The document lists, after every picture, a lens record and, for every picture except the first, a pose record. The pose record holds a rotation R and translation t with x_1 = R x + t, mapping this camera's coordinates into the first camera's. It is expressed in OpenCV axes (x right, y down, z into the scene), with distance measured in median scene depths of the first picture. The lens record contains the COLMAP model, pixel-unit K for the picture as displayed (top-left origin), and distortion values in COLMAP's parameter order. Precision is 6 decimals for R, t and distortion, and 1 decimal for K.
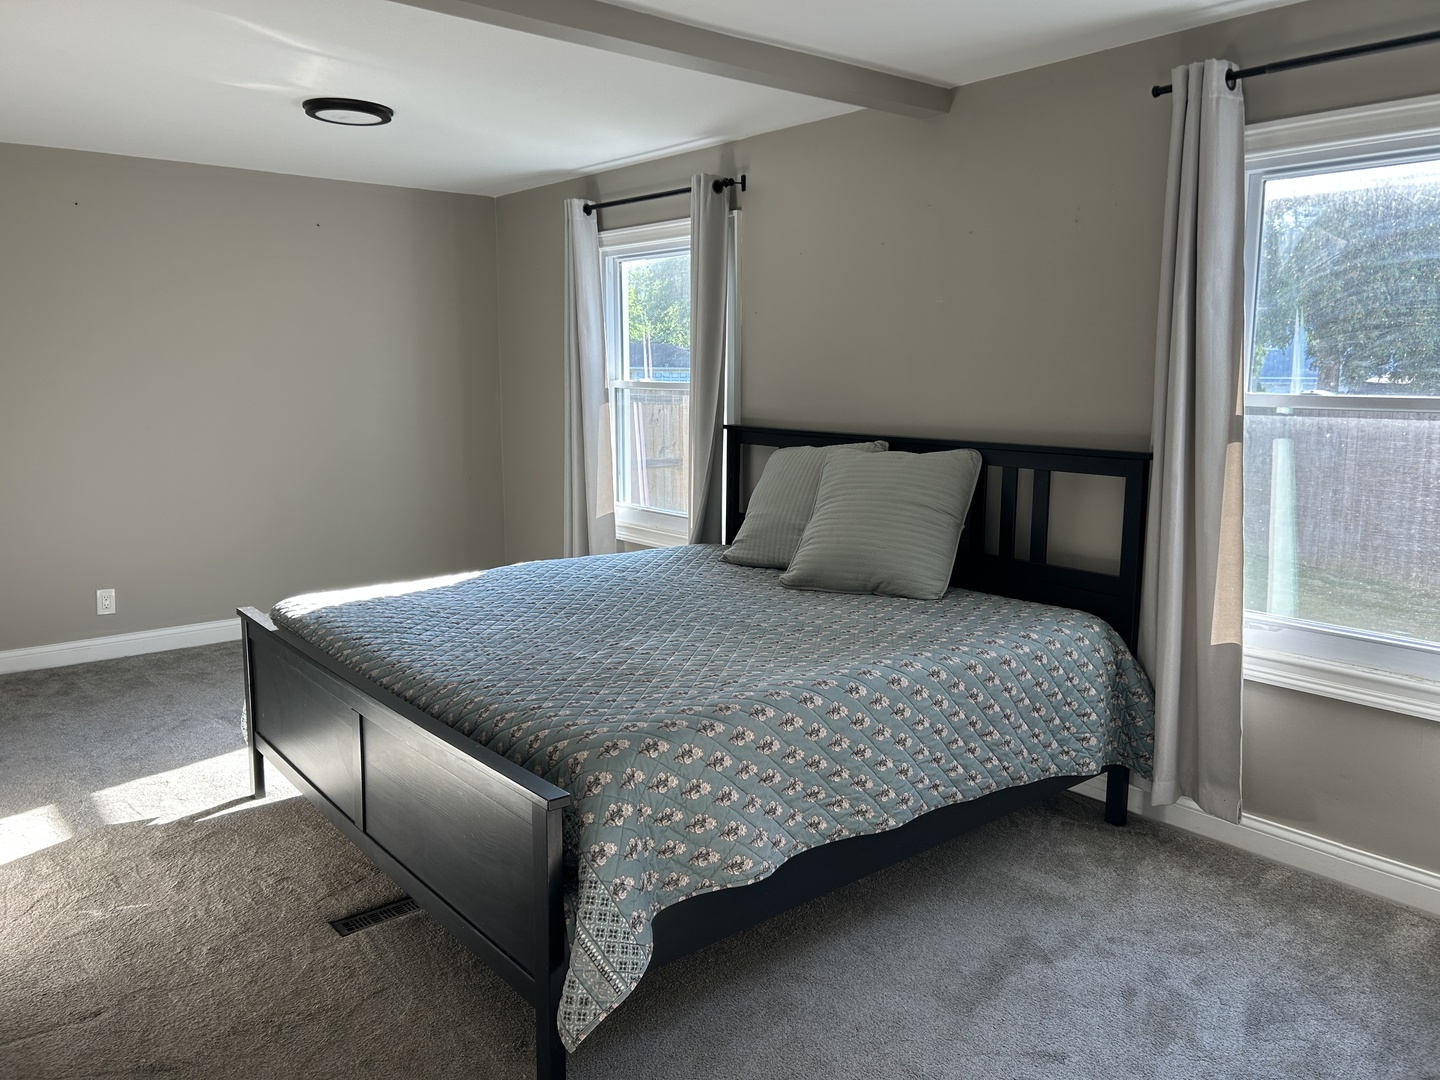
lens RADIAL K [[1093.8, 0, 723.4], [0, 1093.8, 537.5], [0, 0, 1]] dist [0.047844, -0.060653]
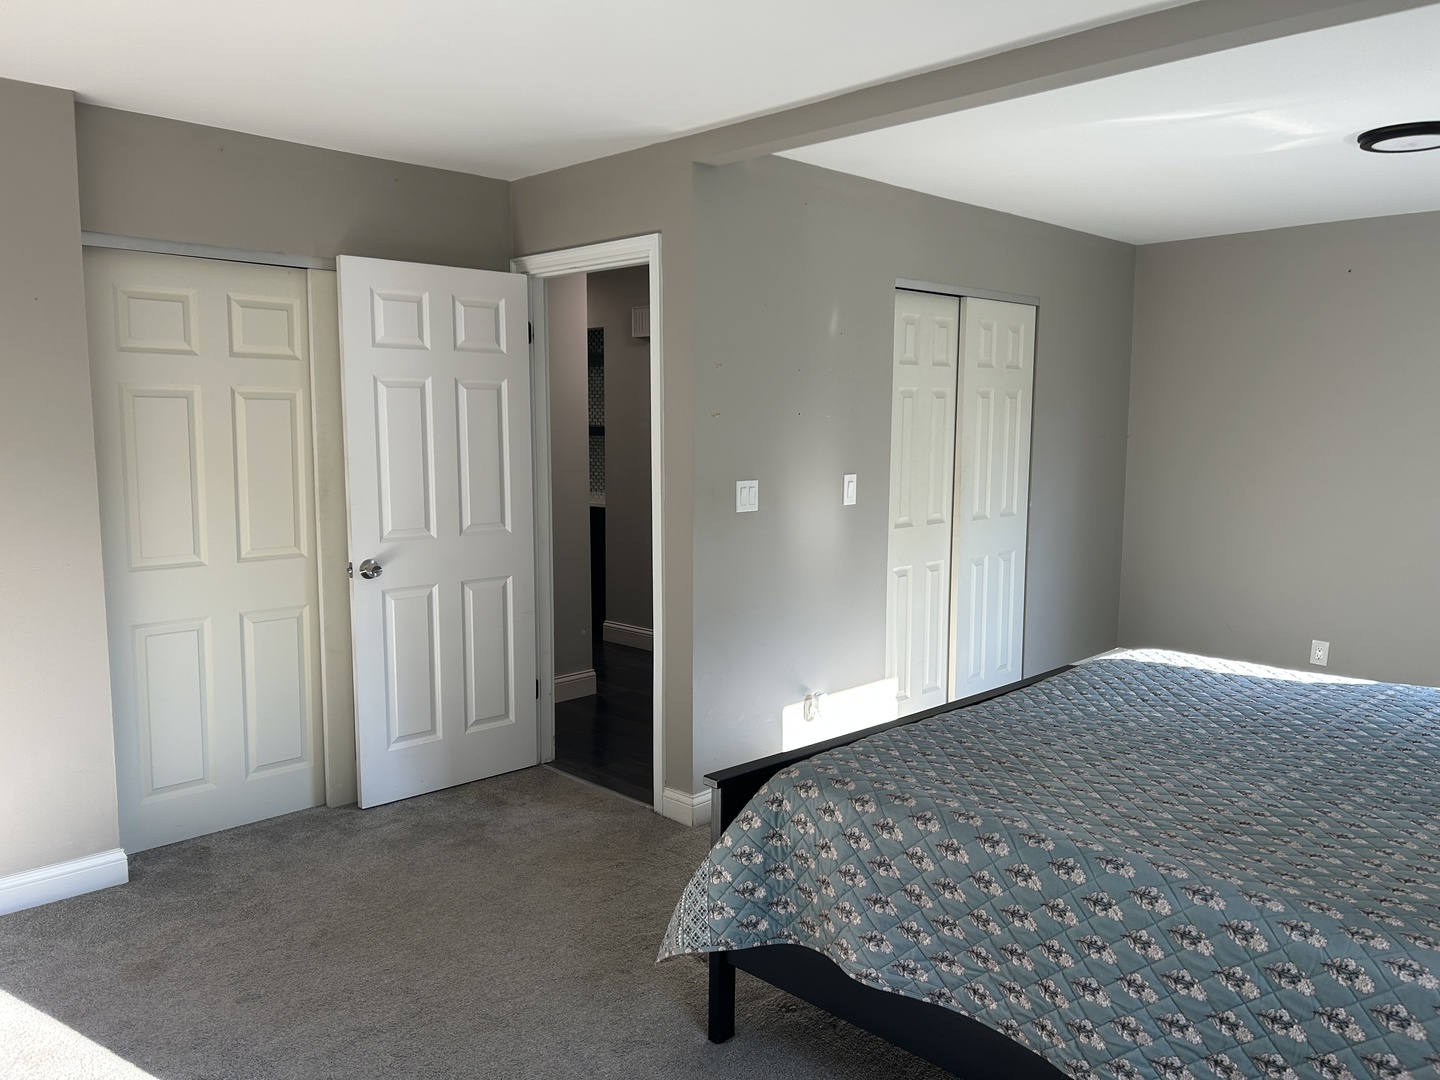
lens RADIAL K [[1093.8, 0, 722.8], [0, 1093.8, 539.1], [0, 0, 1]] dist [0.047844, -0.060653]
pose [[0.083195, 0.117632, -0.989566, 0.832398], [-0.148942, 0.983323, 0.104368, -0.128175], [0.985340, 0.138705, 0.099328, 0.675305]]
